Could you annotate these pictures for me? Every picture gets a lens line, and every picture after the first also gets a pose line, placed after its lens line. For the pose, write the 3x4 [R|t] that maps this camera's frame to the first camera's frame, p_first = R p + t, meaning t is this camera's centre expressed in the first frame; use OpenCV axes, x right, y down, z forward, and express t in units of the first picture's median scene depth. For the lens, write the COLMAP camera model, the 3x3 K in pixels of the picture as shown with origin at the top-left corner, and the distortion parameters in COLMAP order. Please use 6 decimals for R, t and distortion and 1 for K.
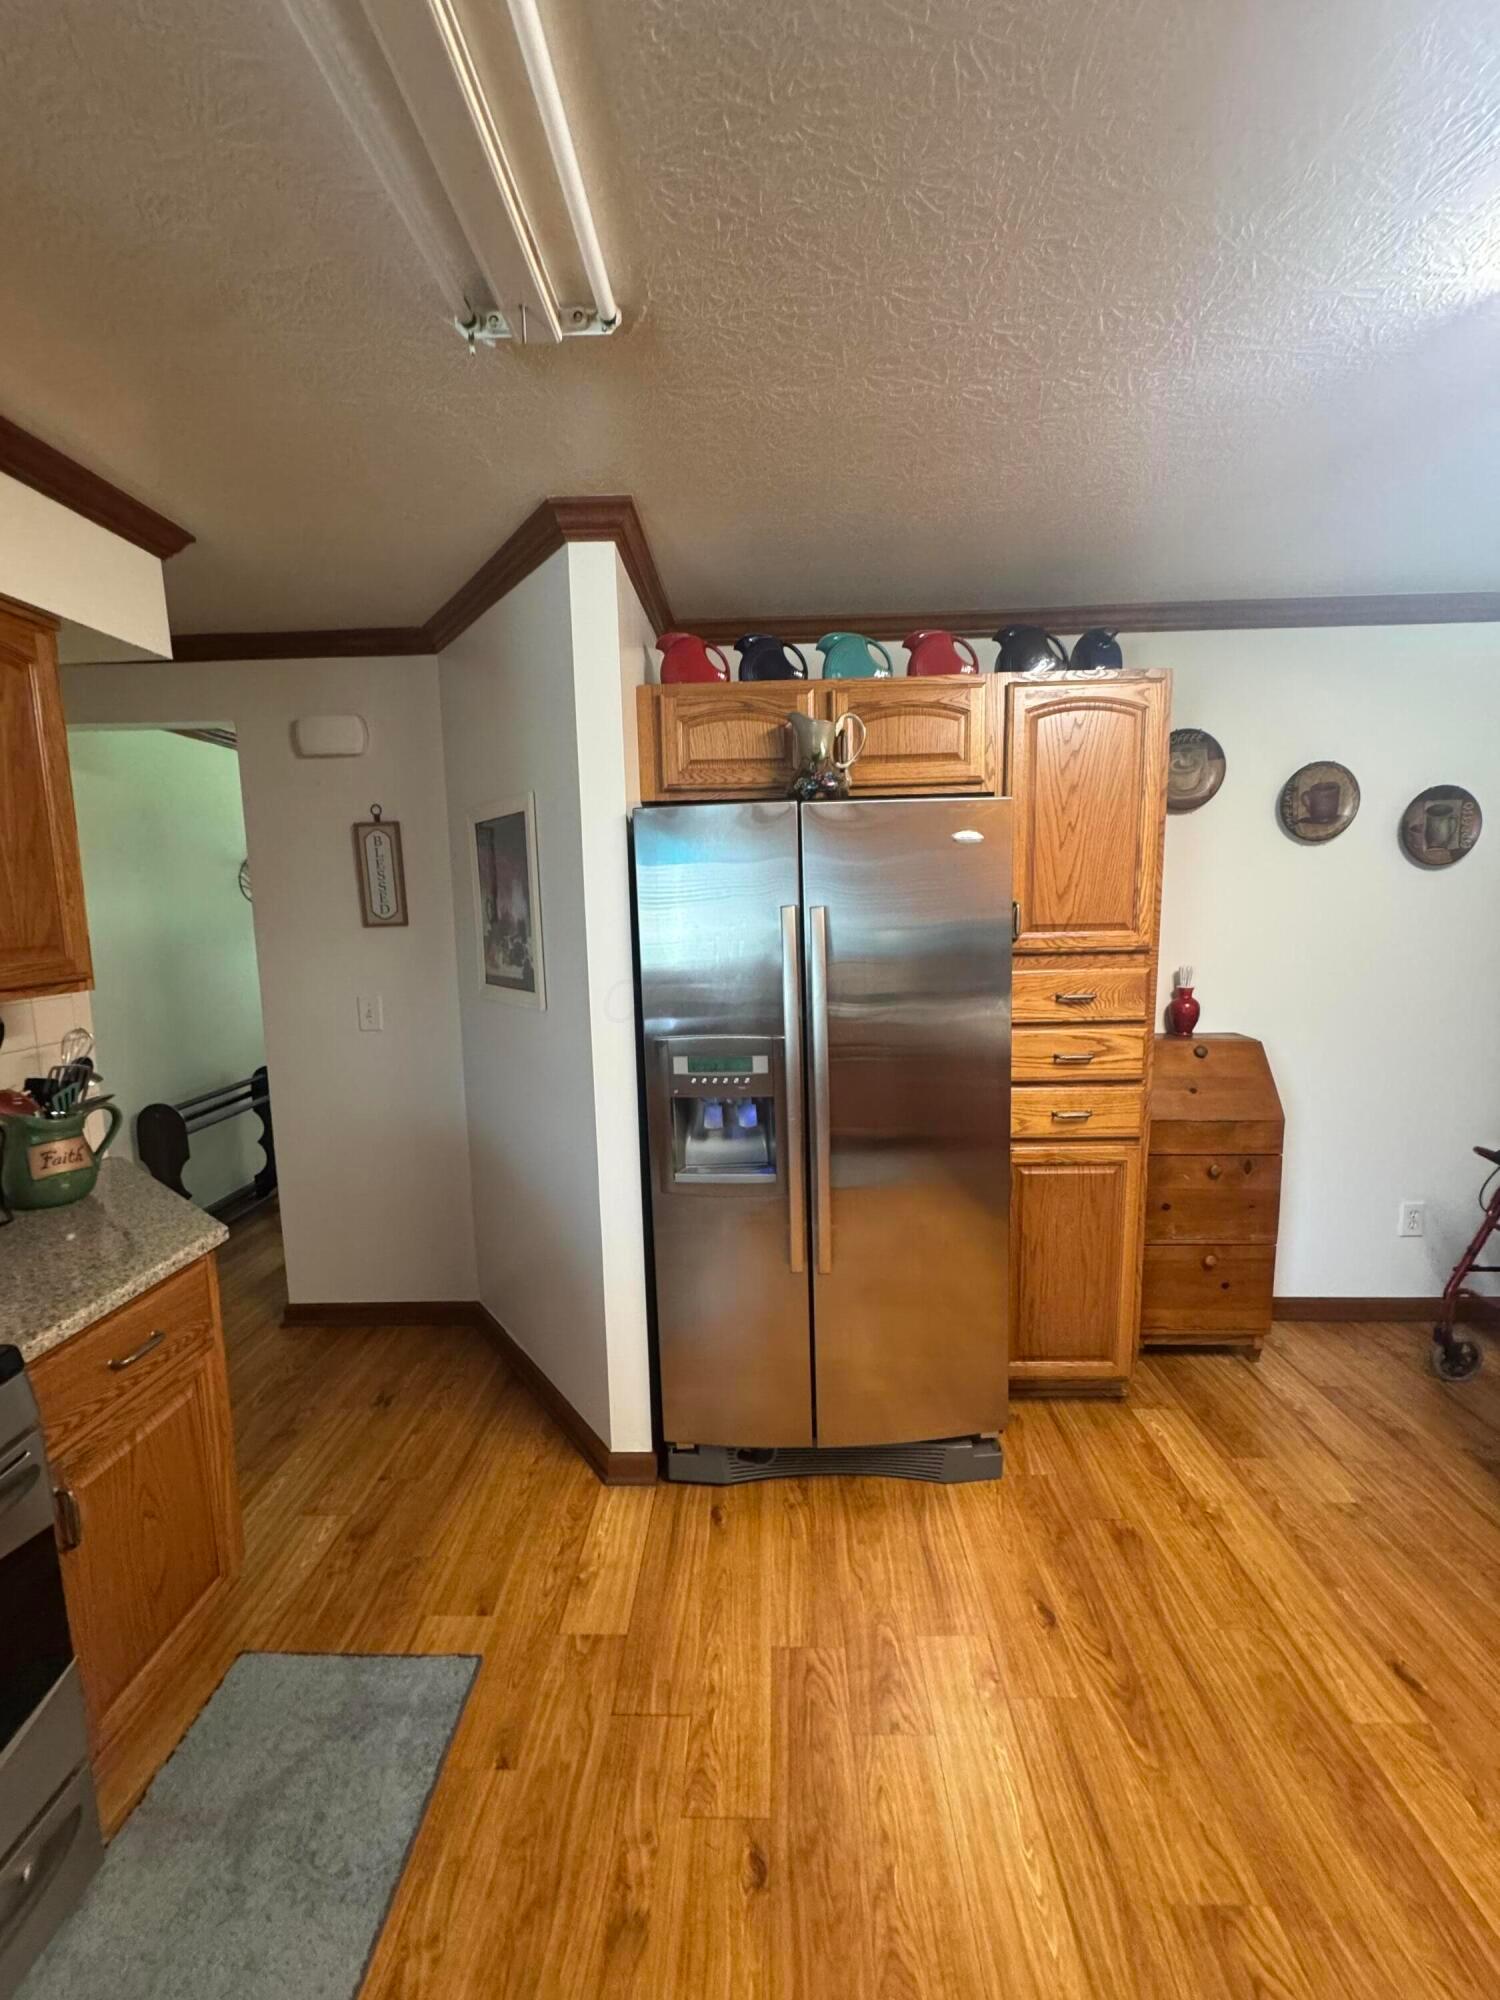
lens RADIAL K [[803.2, 0, 750.0], [0, 803.2, 1000.0], [0, 0, 1]] dist [0.001843, -0.000371]
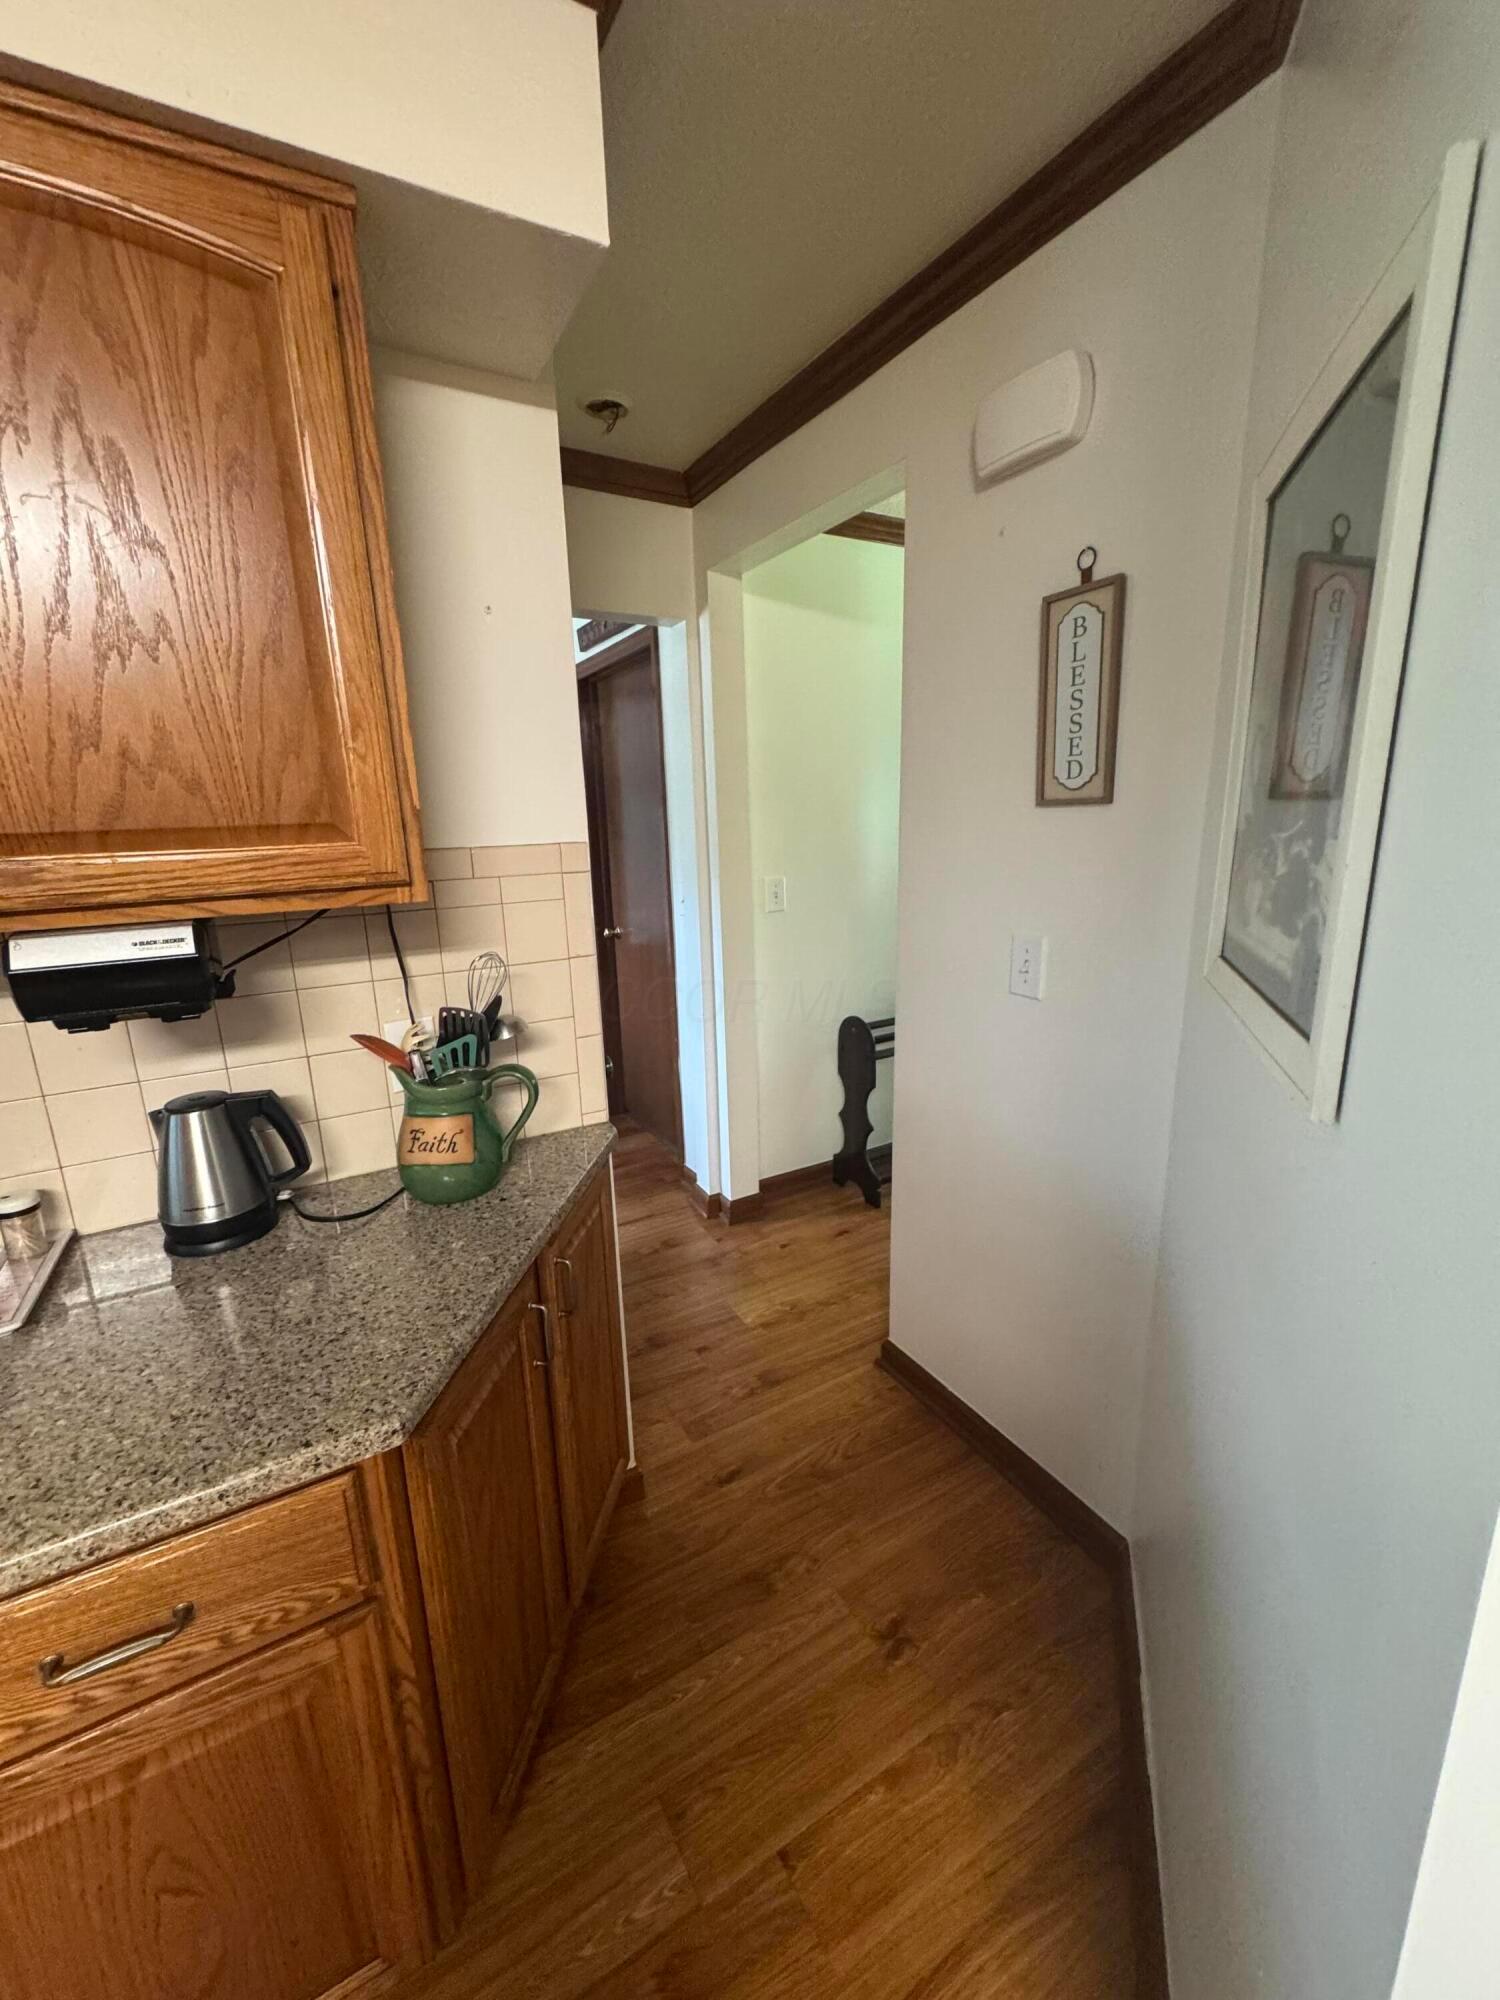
lens RADIAL K [[803.2, 0, 750.0], [0, 803.2, 1000.0], [0, 0, 1]] dist [0.001843, -0.000371]
pose [[0.525741, 0.208079, -0.824803, -0.117082], [-0.093919, 0.977892, 0.186834, -0.047642], [0.845444, -0.020762, 0.533660, 0.564166]]
